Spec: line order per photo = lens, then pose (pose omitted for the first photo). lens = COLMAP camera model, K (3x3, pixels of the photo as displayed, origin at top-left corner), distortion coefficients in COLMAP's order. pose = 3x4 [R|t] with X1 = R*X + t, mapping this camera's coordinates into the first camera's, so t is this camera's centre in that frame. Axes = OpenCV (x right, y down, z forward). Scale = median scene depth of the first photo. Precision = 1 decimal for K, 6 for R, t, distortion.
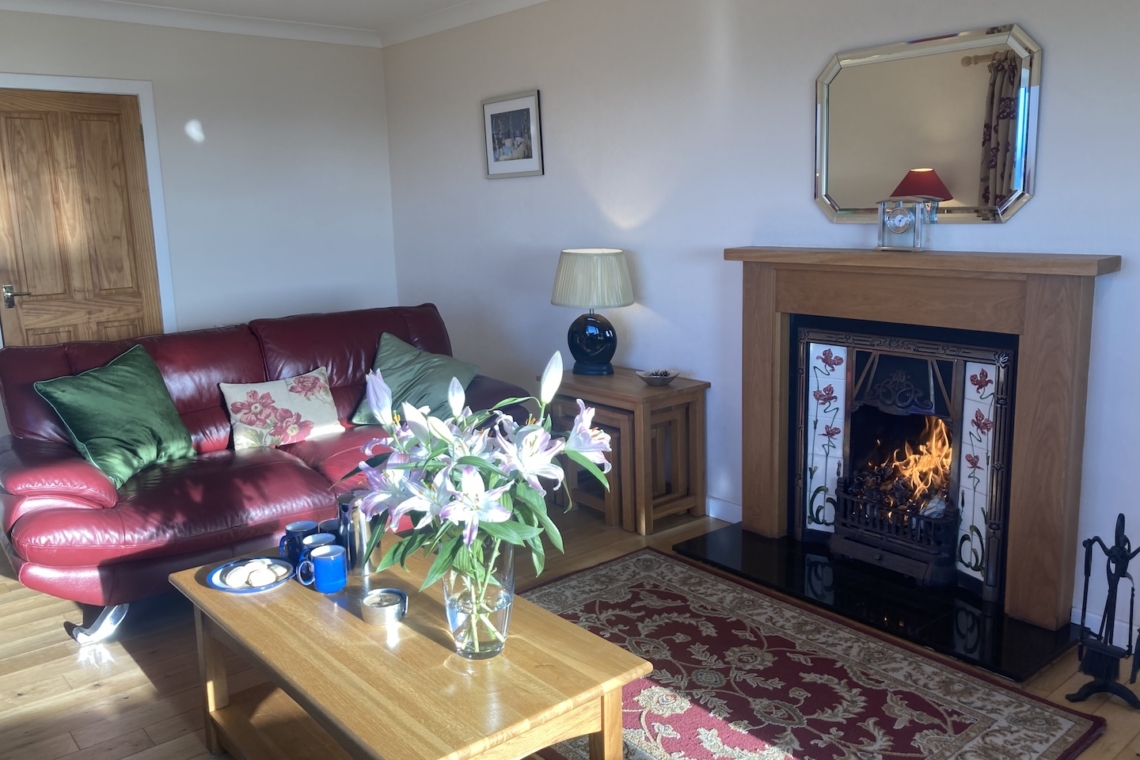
lens RADIAL K [[951.1, 0, 570.0], [0, 951.1, 380.0], [0, 0, 1]] dist [0.007991, 0.010450]
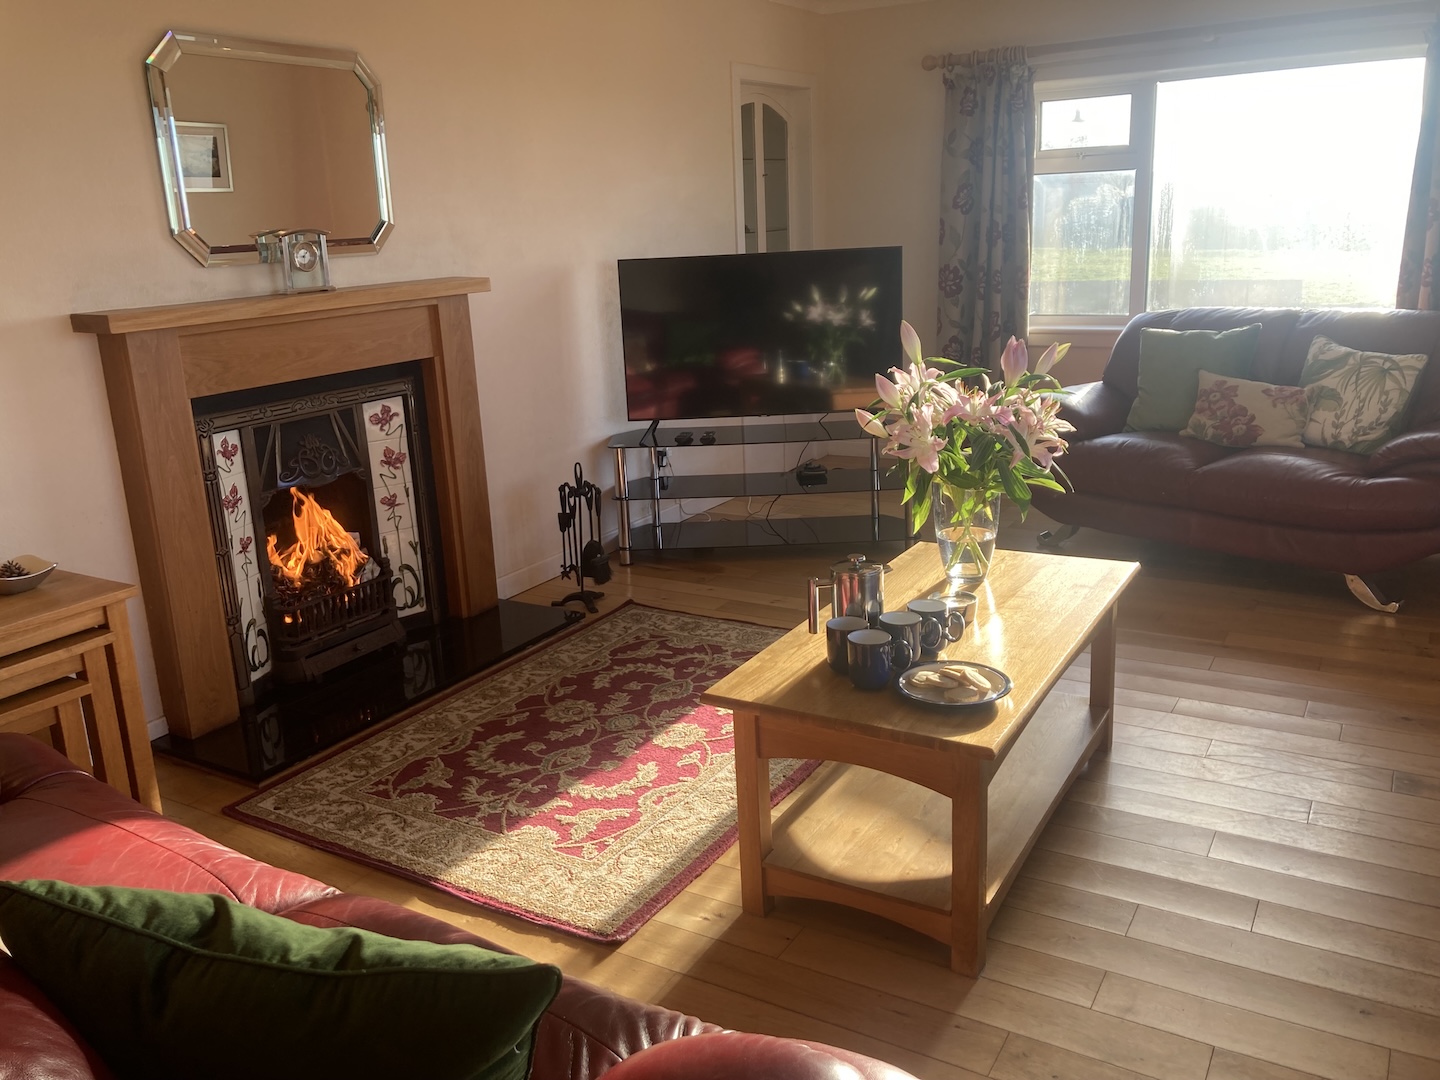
lens RADIAL K [[1209.3, 0, 720.0], [0, 1209.3, 540.0], [0, 0, 1]] dist [0.046953, -0.012274]
pose [[-0.350494, -0.206196, 0.913585, -0.852797], [0.227138, 0.927627, 0.296507, -0.172850], [-0.908604, 0.311434, -0.278293, 1.058264]]
